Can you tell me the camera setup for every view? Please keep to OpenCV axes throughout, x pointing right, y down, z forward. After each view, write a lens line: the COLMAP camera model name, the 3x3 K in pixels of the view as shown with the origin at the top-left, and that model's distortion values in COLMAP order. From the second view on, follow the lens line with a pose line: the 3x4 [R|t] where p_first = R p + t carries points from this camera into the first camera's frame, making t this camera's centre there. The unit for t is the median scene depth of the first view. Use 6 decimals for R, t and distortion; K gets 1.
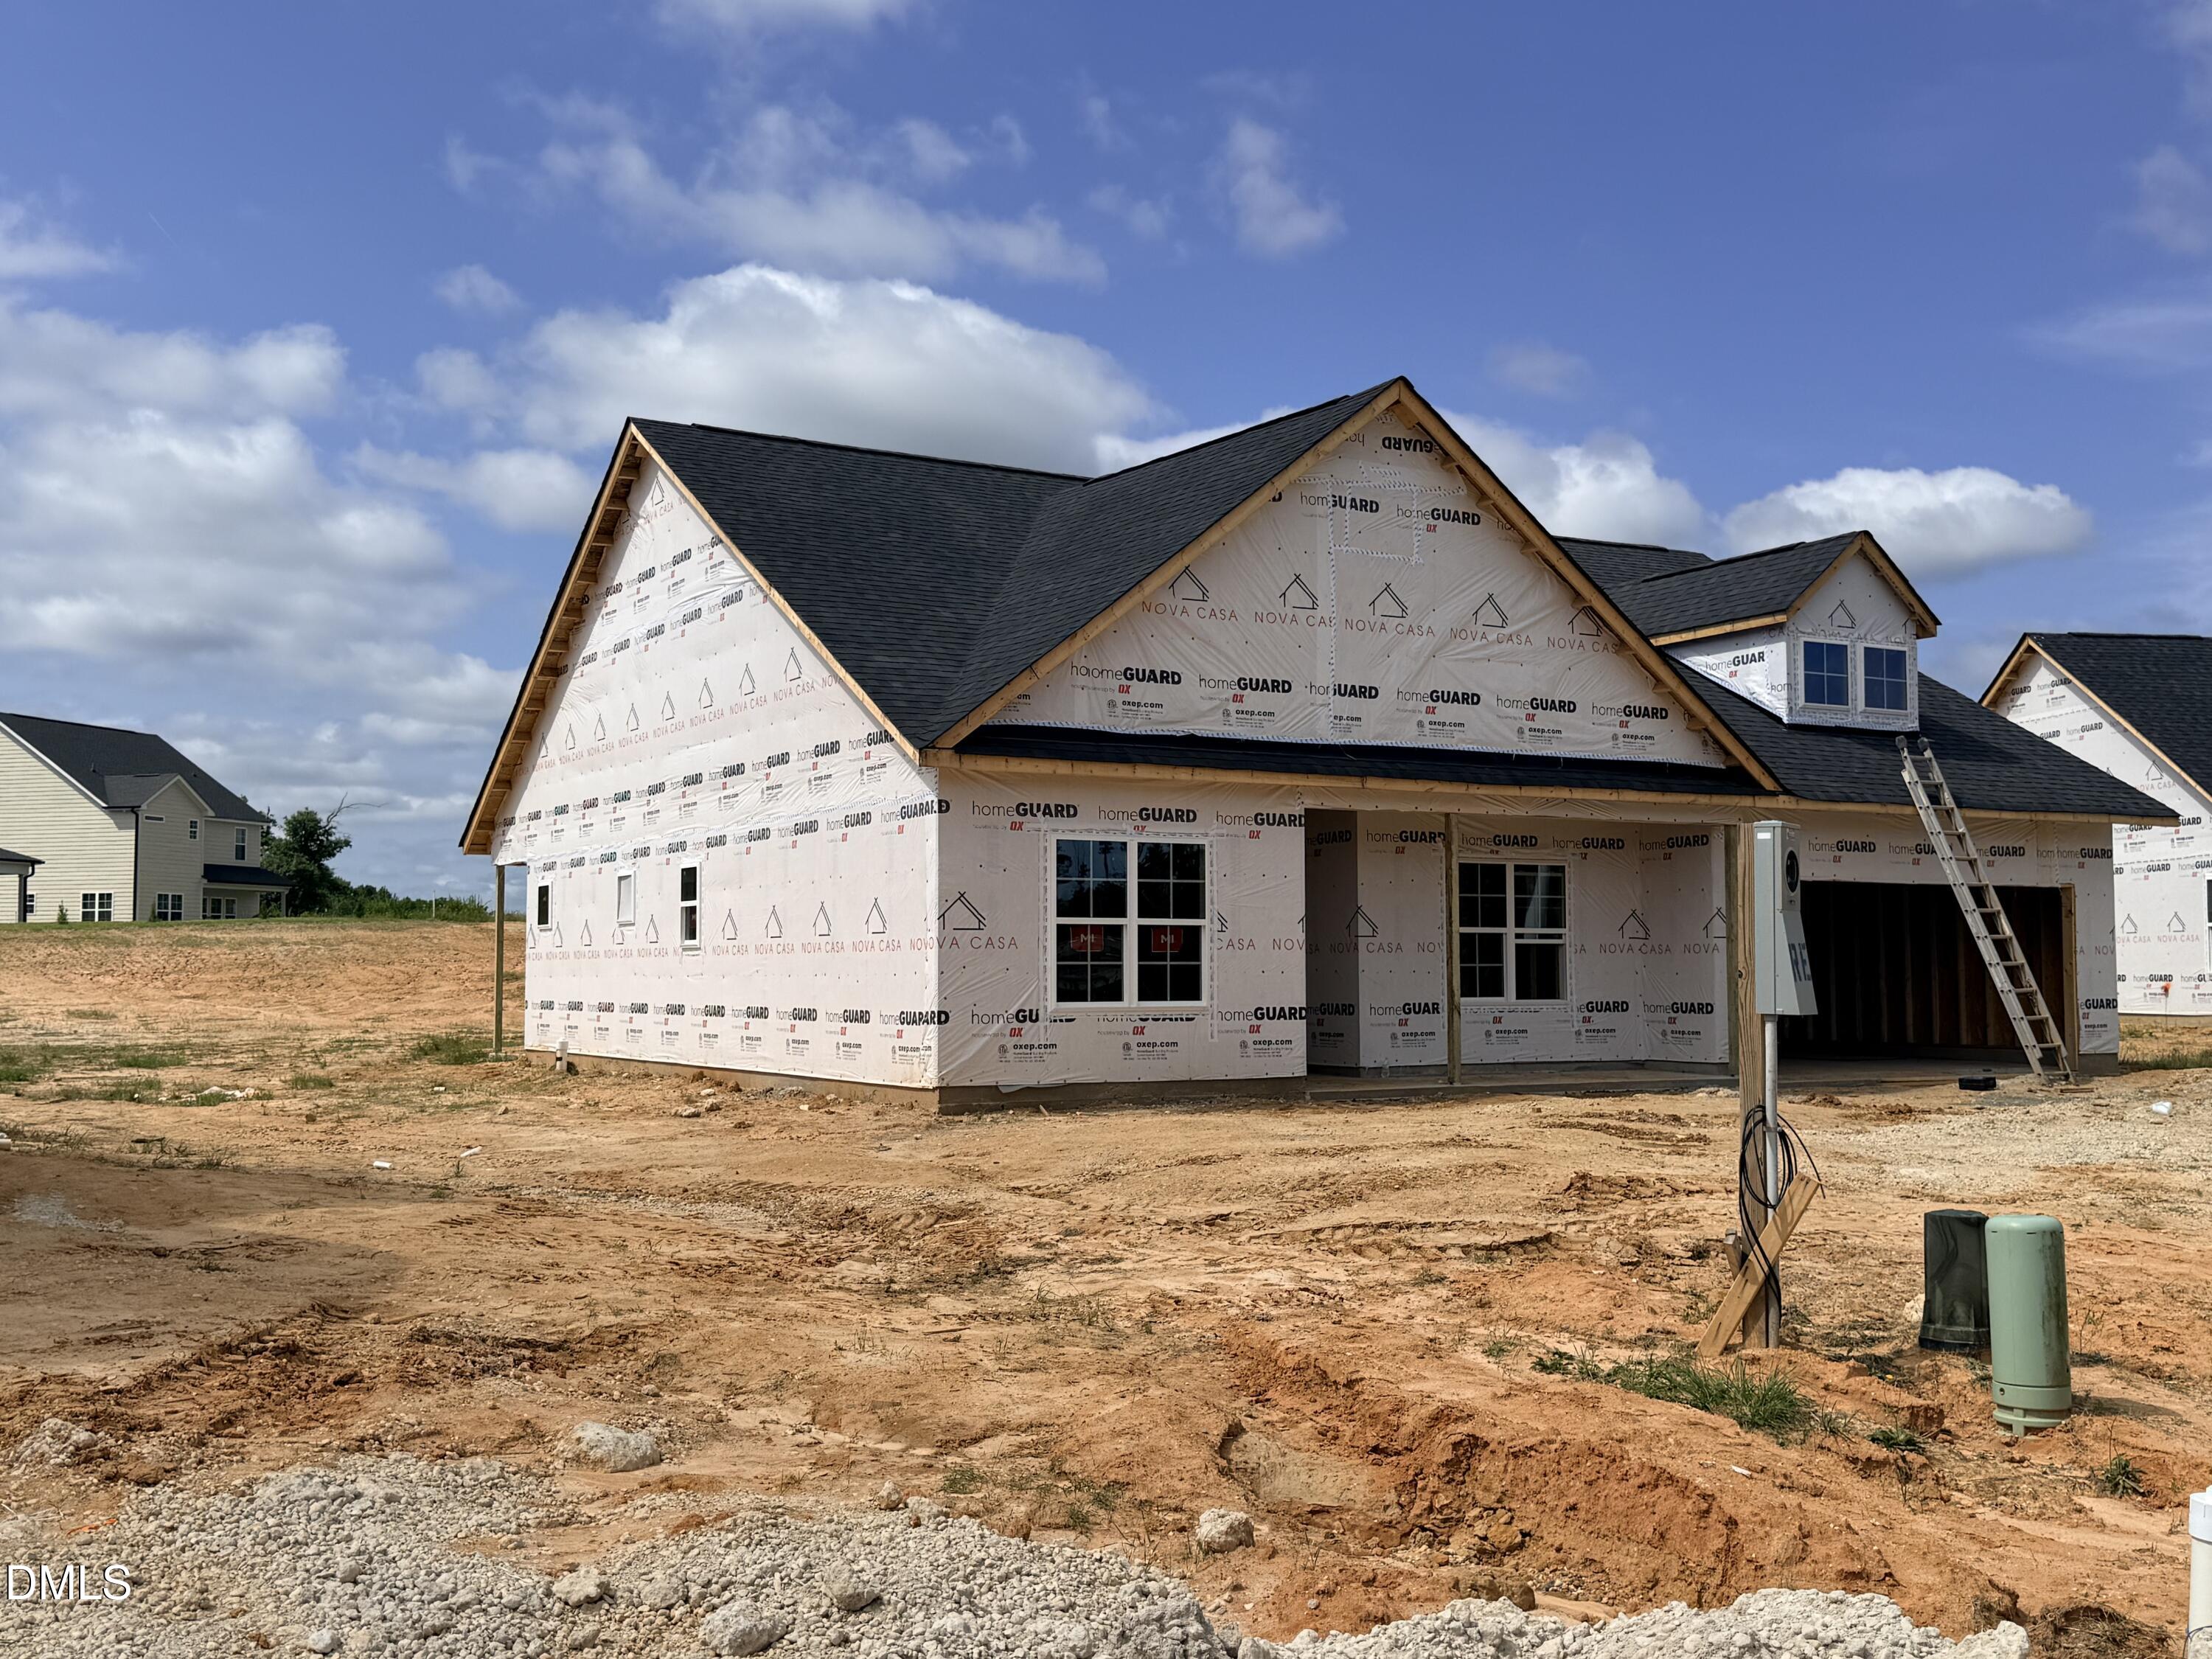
lens RADIAL K [[2198.0, 0, 1110.4], [0, 2198.0, 828.9], [0, 0, 1]] dist [0.174367, -0.413473]
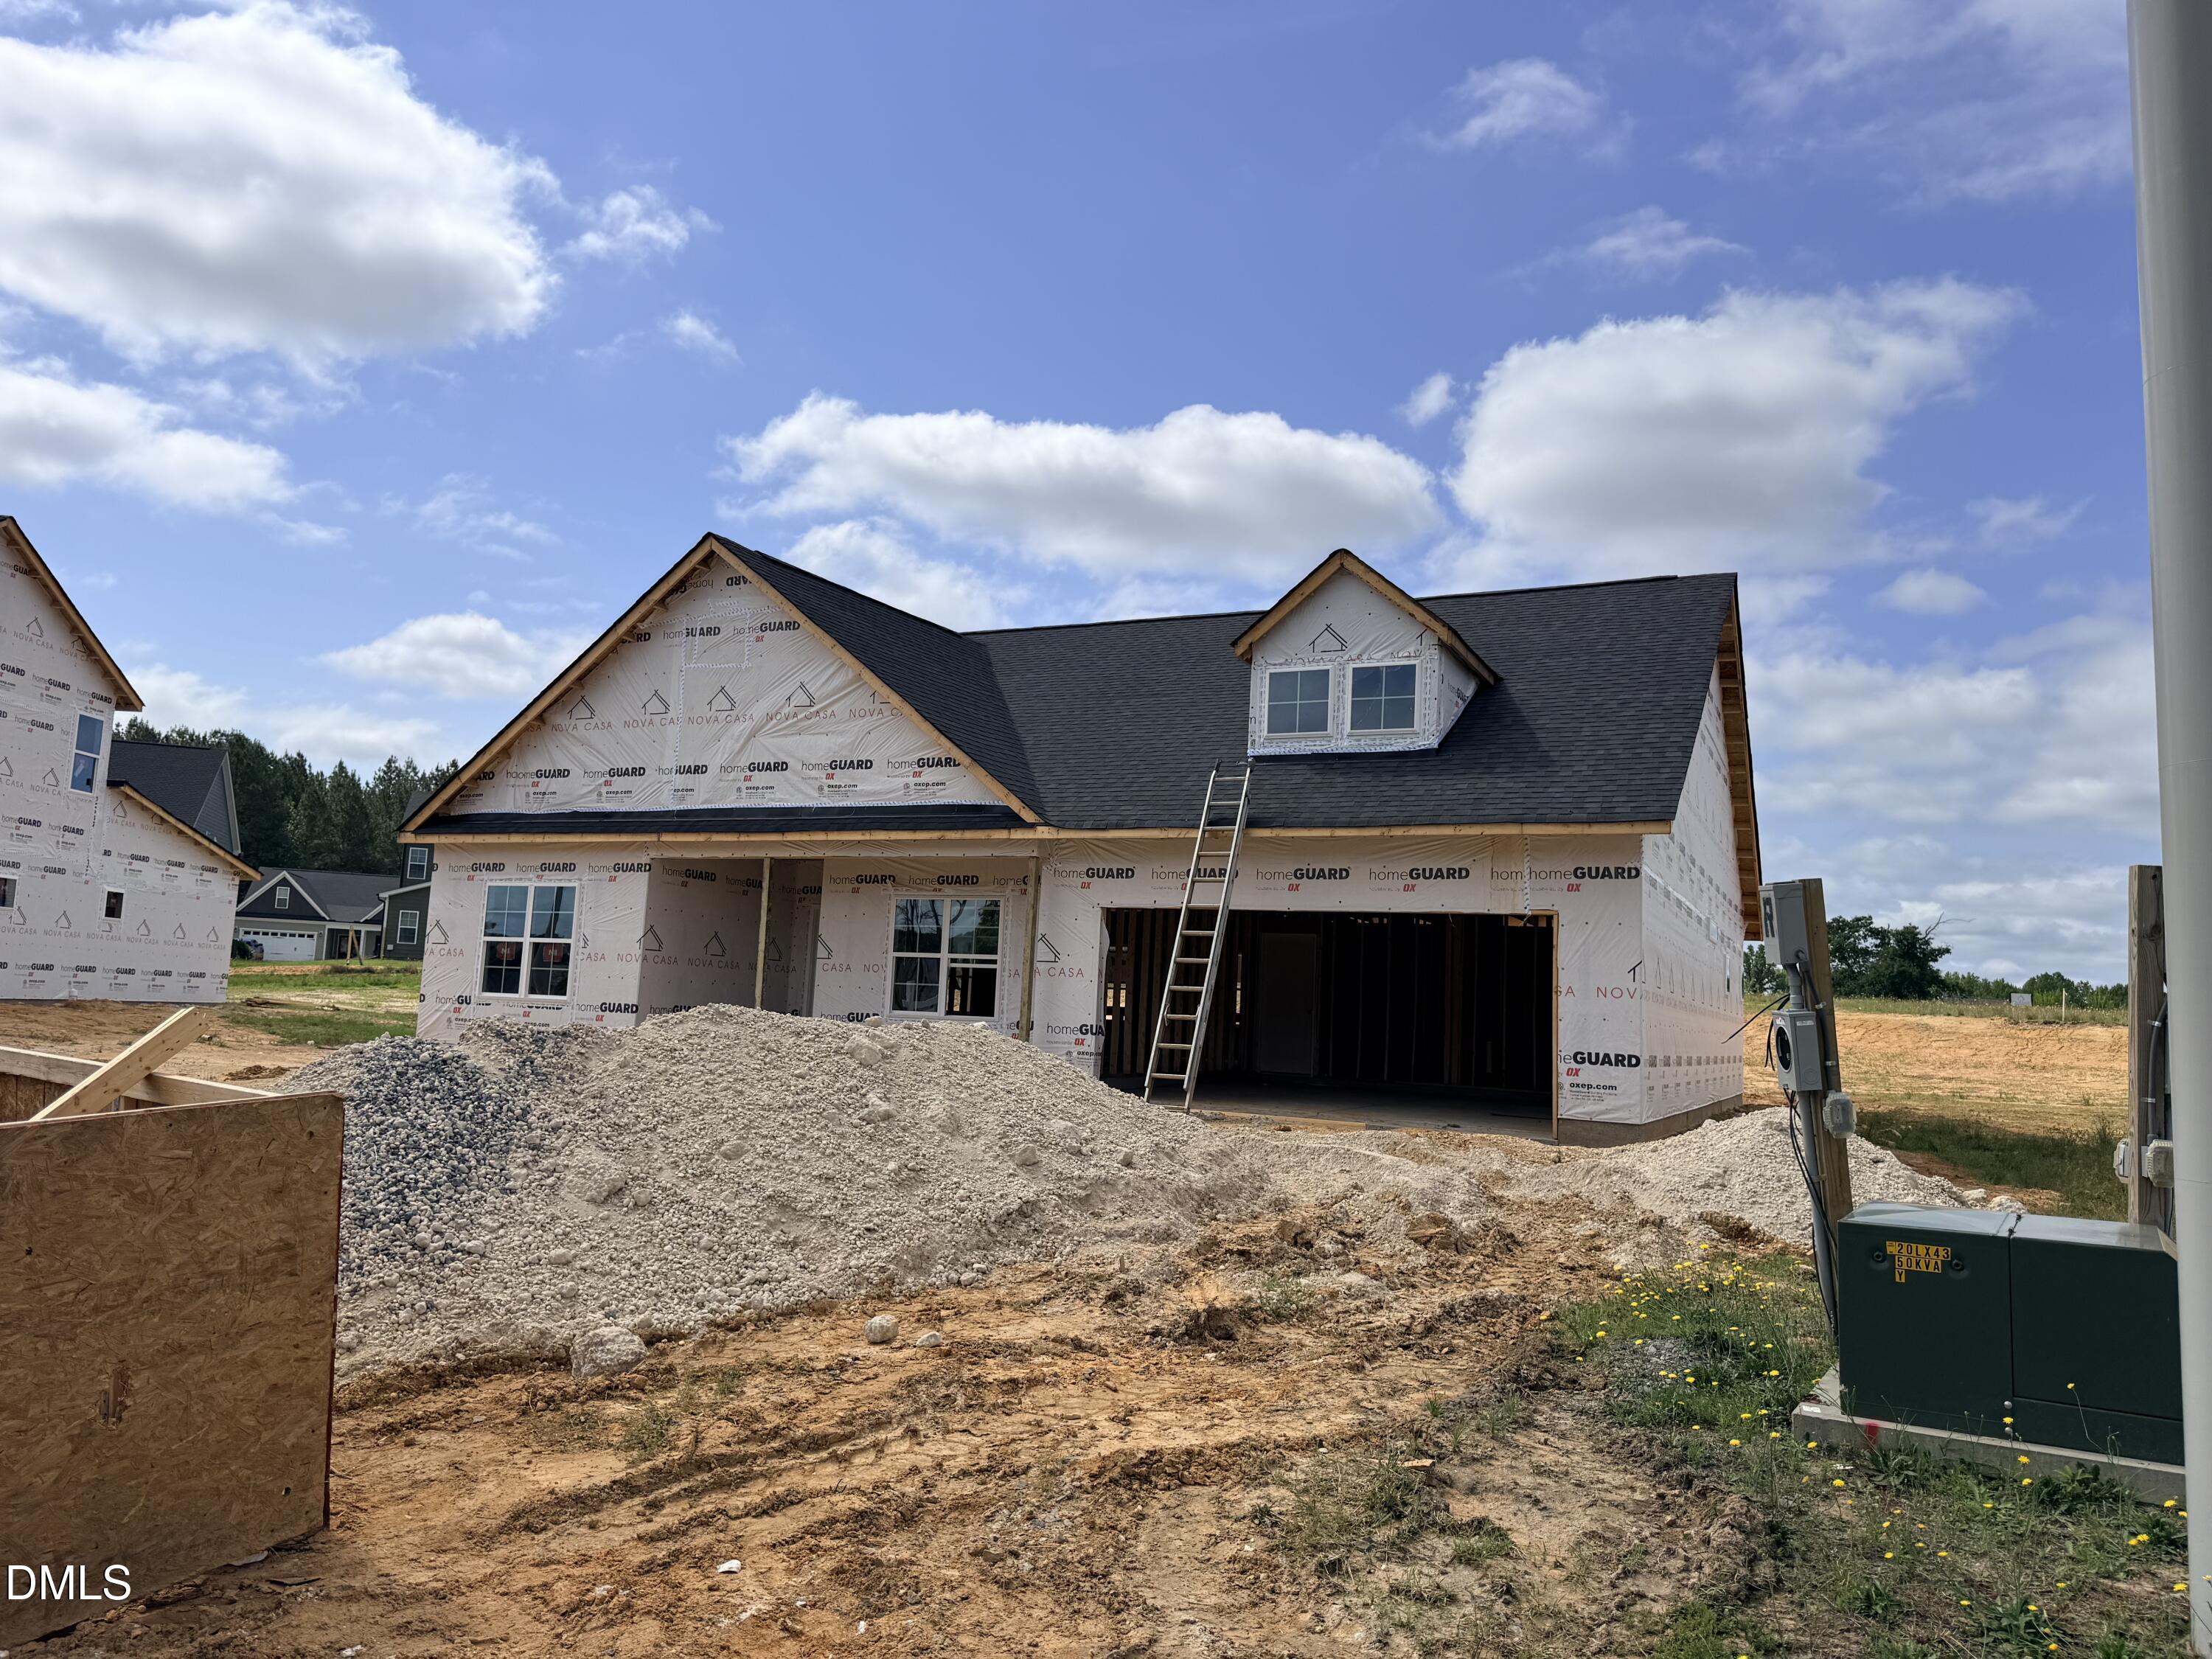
lens RADIAL K [[1542.9, 0, 1106.0], [0, 1542.9, 829.5], [0, 0, 1]] dist [0.175058, -0.386947]
pose [[0.565185, -0.068424, -0.822122, 1.024616], [0.005053, 0.996823, -0.079490, 0.050147], [0.824949, 0.040772, 0.563735, 0.671420]]
